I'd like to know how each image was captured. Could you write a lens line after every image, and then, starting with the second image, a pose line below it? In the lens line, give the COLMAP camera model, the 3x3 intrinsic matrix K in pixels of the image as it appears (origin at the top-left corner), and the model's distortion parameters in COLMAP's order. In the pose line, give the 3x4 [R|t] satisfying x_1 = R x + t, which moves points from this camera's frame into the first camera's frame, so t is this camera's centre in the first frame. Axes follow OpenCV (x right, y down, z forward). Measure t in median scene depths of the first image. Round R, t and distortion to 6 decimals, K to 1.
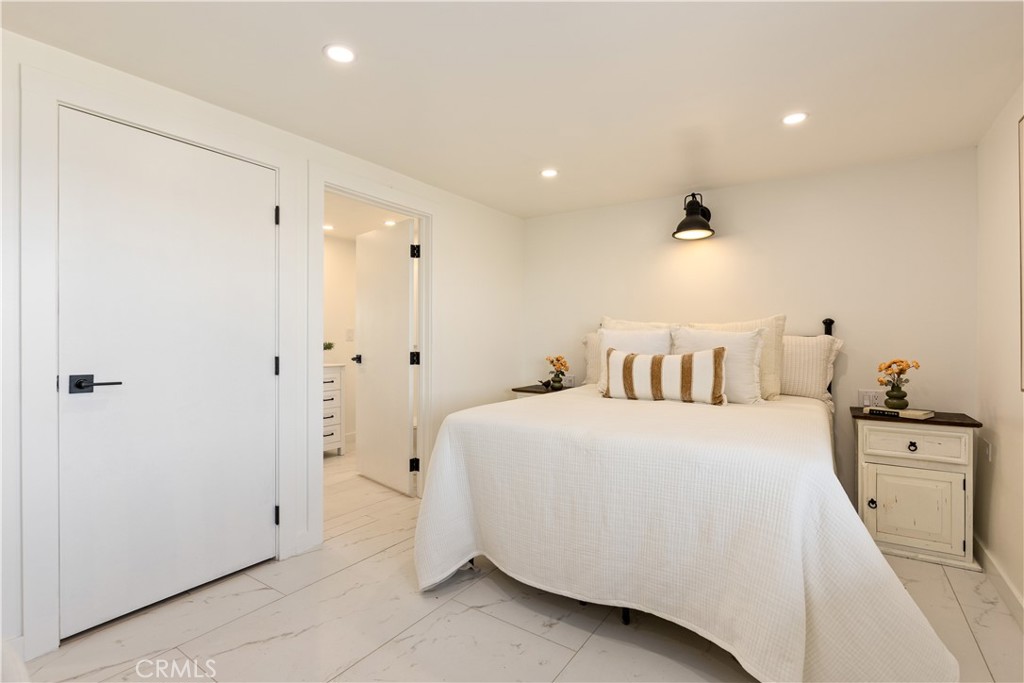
lens RADIAL K [[476.7, 0, 512.0], [0, 476.7, 341.5], [0, 0, 1]] dist [0.000284, -0.001544]
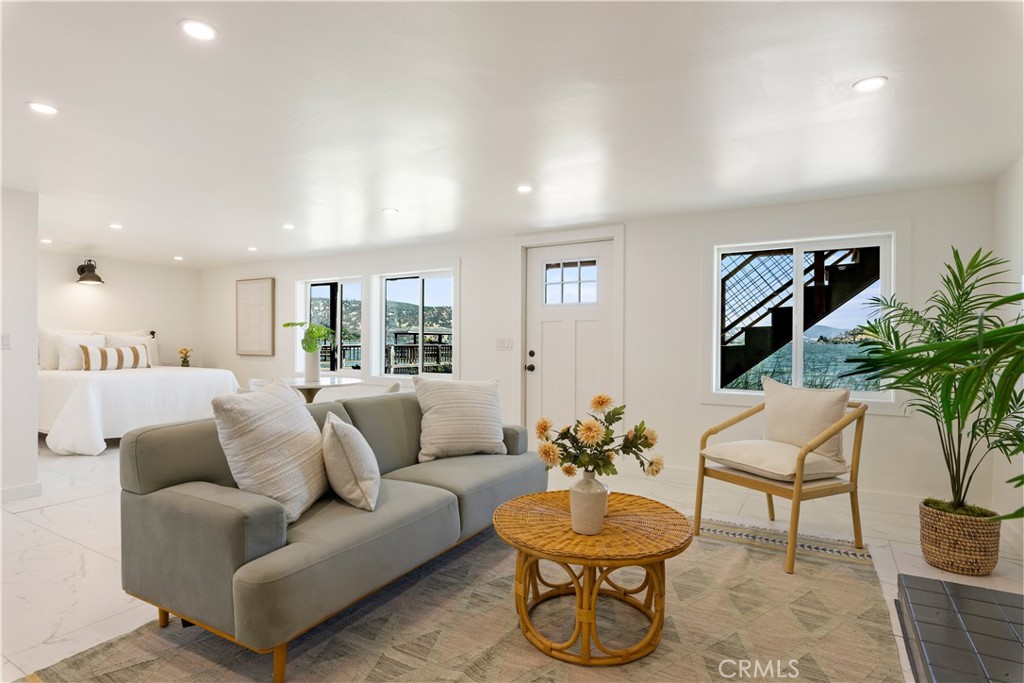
lens RADIAL K [[537.3, 0, 523.4], [0, 537.3, 343.2], [0, 0, 1]] dist [-0.004950, -0.000357]
pose [[-0.082135, -0.002957, 0.996617, -2.095404], [-0.000044, 0.999996, 0.002963, 0.001274], [-0.996621, 0.000200, -0.082135, -0.559112]]
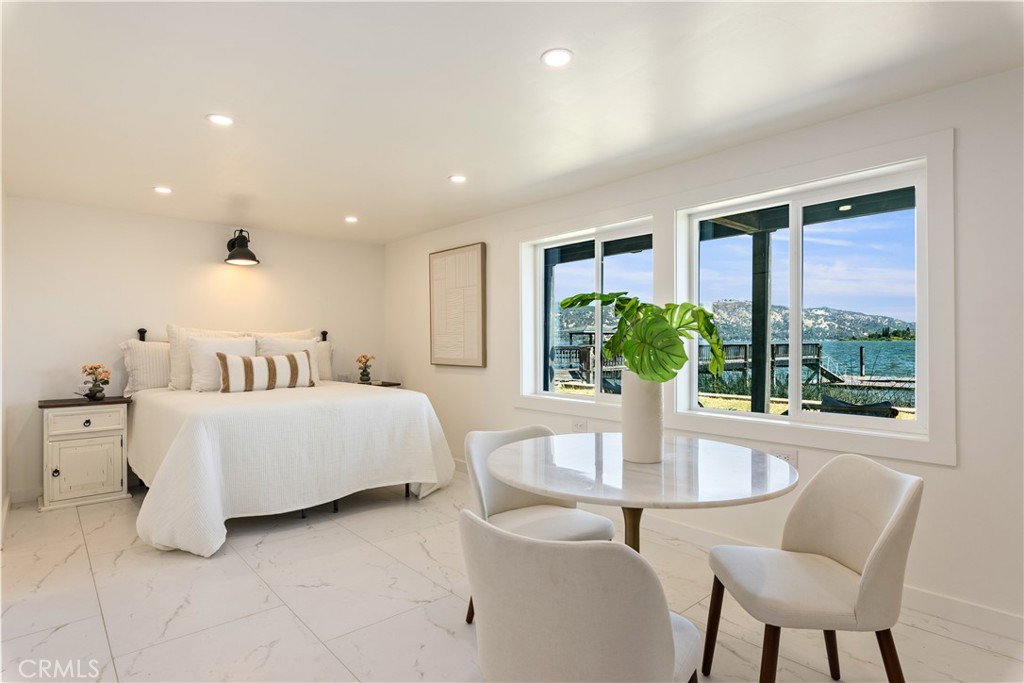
lens RADIAL K [[537.3, 0, 523.4], [0, 537.3, 343.2], [0, 0, 1]] dist [-0.004950, -0.000357]
pose [[0.224023, -0.004118, 0.974575, -0.987277], [0.010103, 0.999947, 0.001903, -0.004485], [-0.974531, 0.009420, 0.224053, -0.054877]]
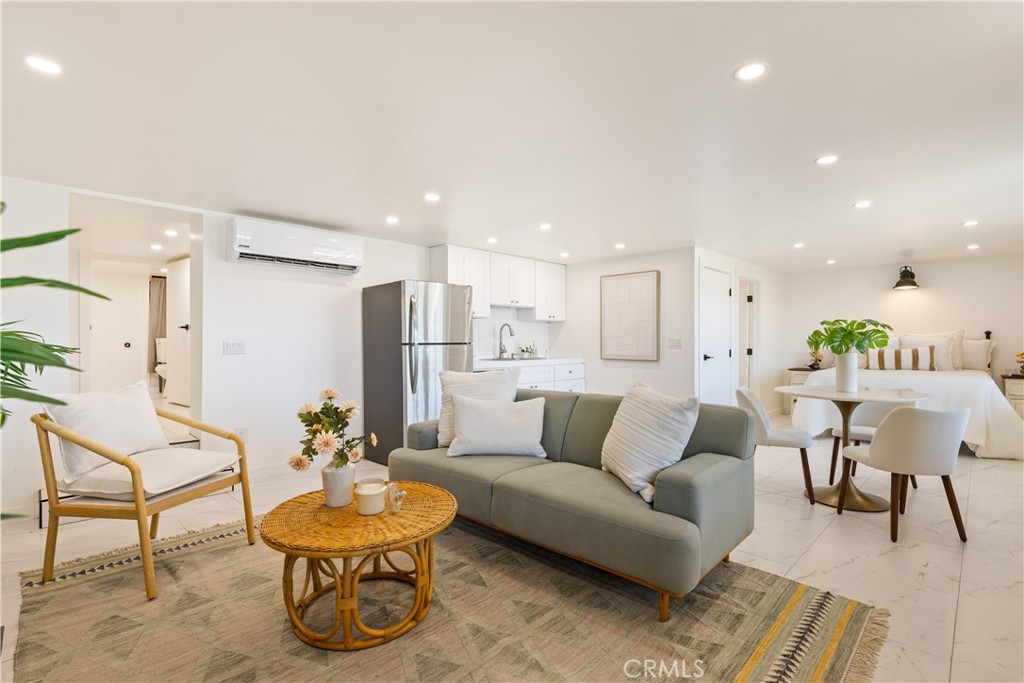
lens RADIAL K [[476.7, 0, 512.0], [0, 476.7, 341.5], [0, 0, 1]] dist [0.000284, -0.001544]
pose [[0.983615, -0.004489, -0.180227, -0.988273], [0.003282, 0.999970, -0.006990, 0.003257], [0.180253, 0.006284, 0.983600, -1.391546]]
